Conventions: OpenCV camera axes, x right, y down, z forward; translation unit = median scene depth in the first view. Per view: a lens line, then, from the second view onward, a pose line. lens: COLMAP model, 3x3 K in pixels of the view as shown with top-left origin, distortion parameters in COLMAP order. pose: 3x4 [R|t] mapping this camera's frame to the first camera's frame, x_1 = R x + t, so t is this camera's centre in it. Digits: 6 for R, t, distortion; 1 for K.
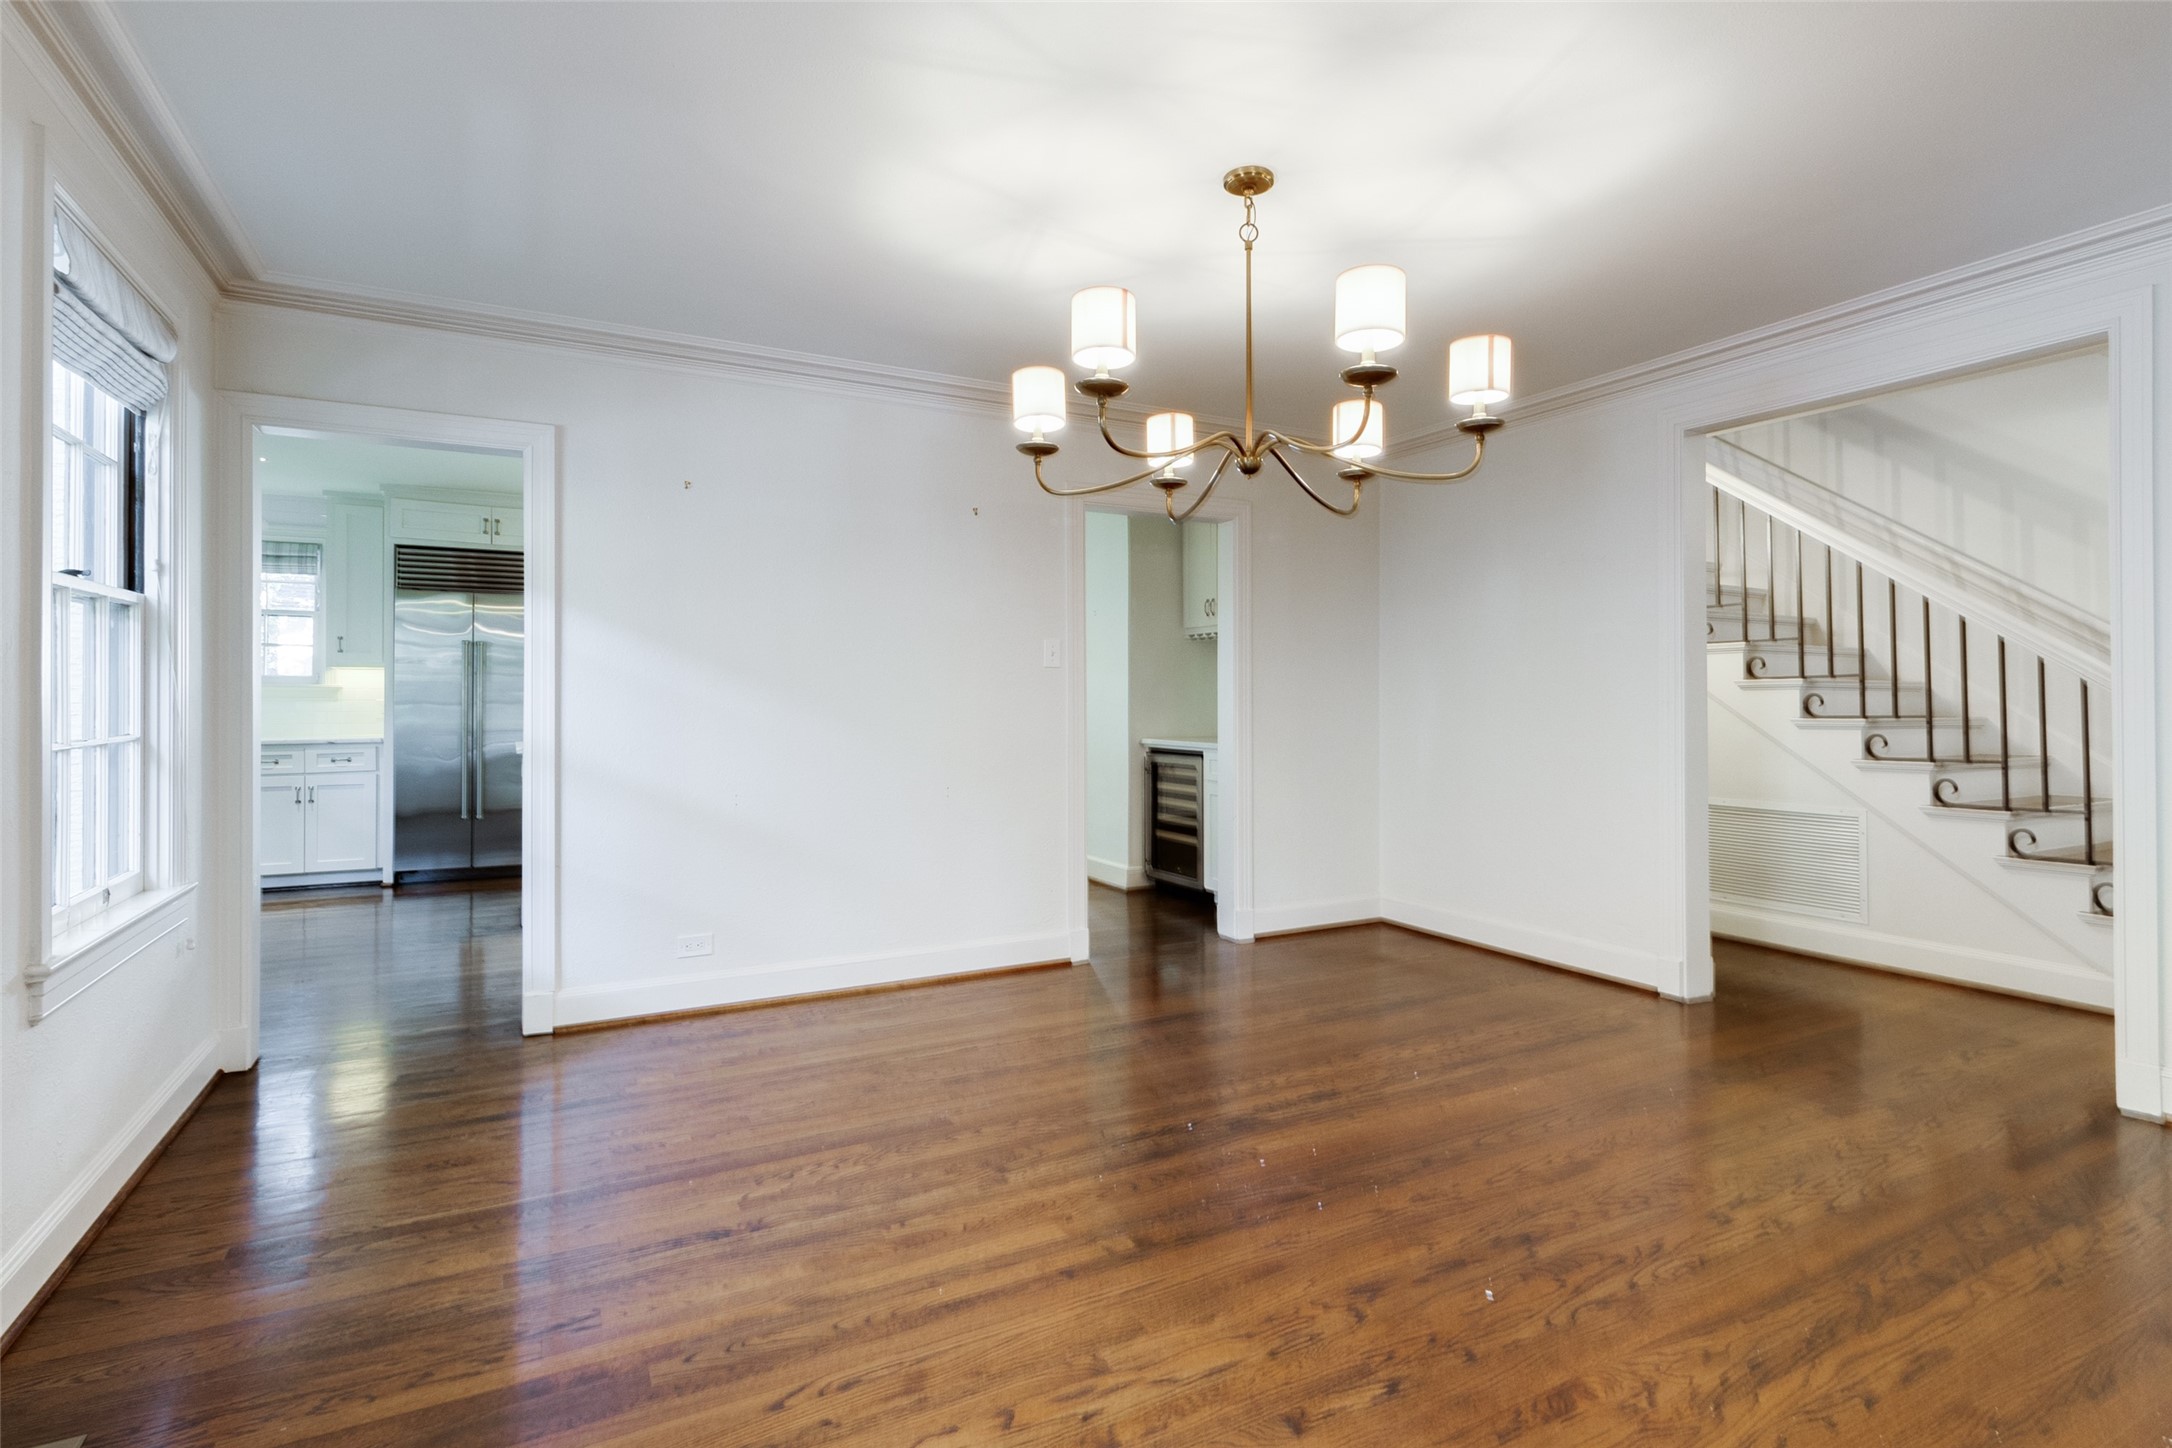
lens RADIAL K [[1137.3, 0, 1056.4], [0, 1137.3, 698.1], [0, 0, 1]] dist [0.003292, 0.000327]
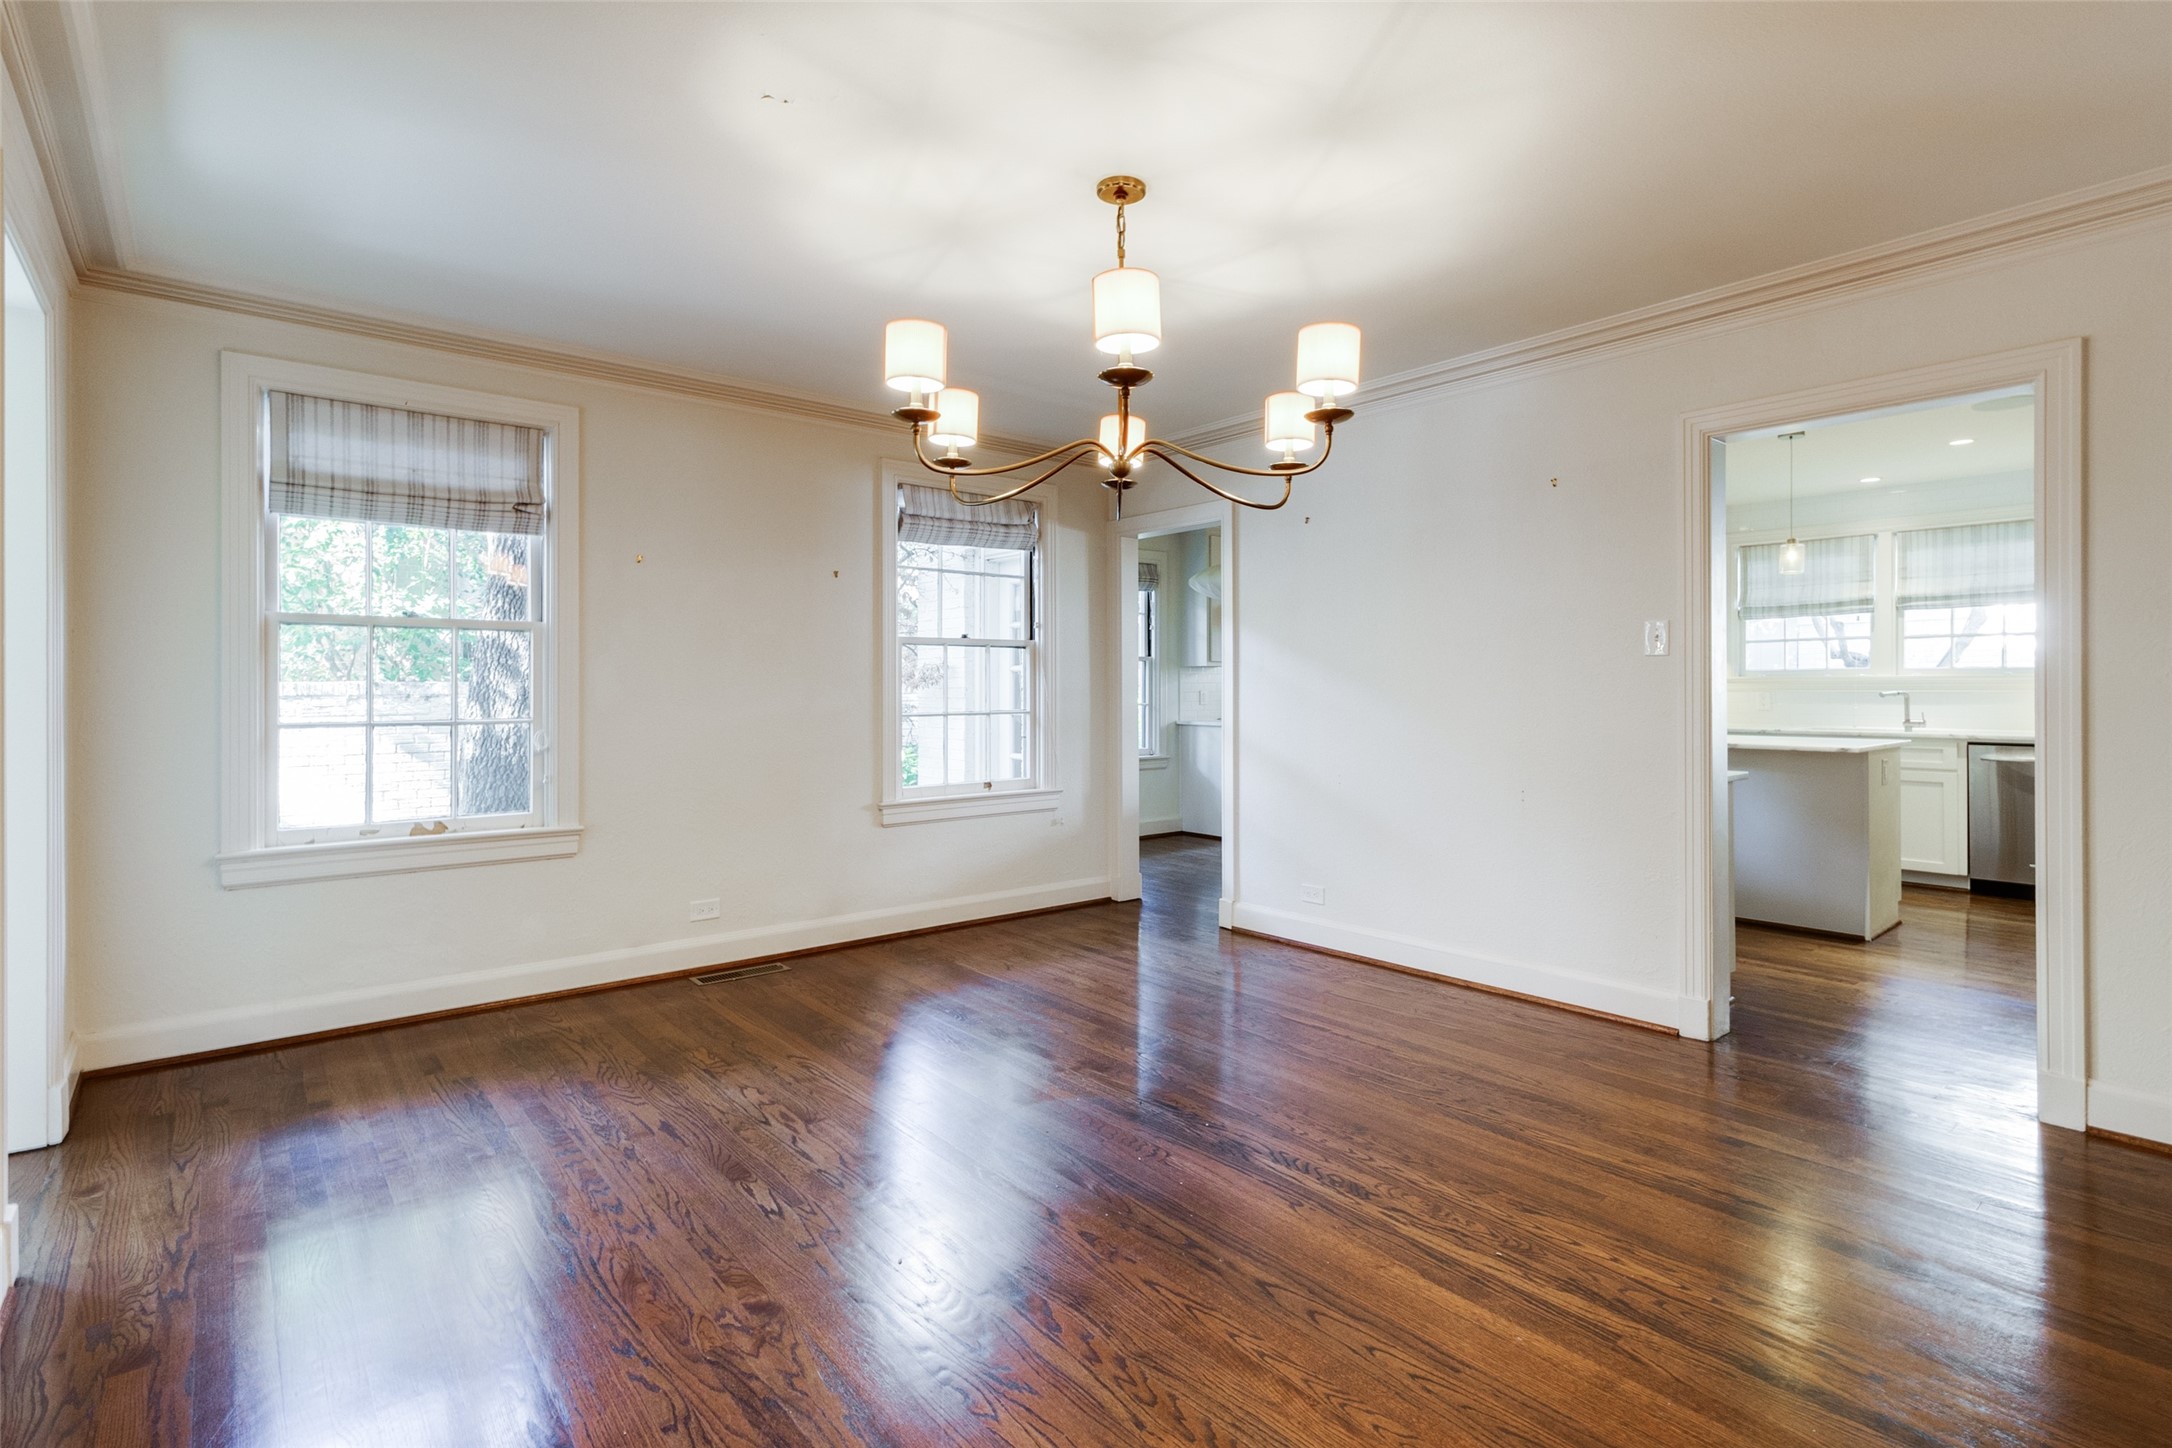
lens RADIAL K [[1069.1, 0, 1096.2], [0, 1069.1, 682.3], [0, 0, 1]] dist [-0.001878, -0.002601]
pose [[0.172358, -0.004873, -0.985022, 1.076013], [-0.000143, 0.999988, -0.004972, -0.007709], [0.985034, 0.000998, 0.172356, 0.778671]]
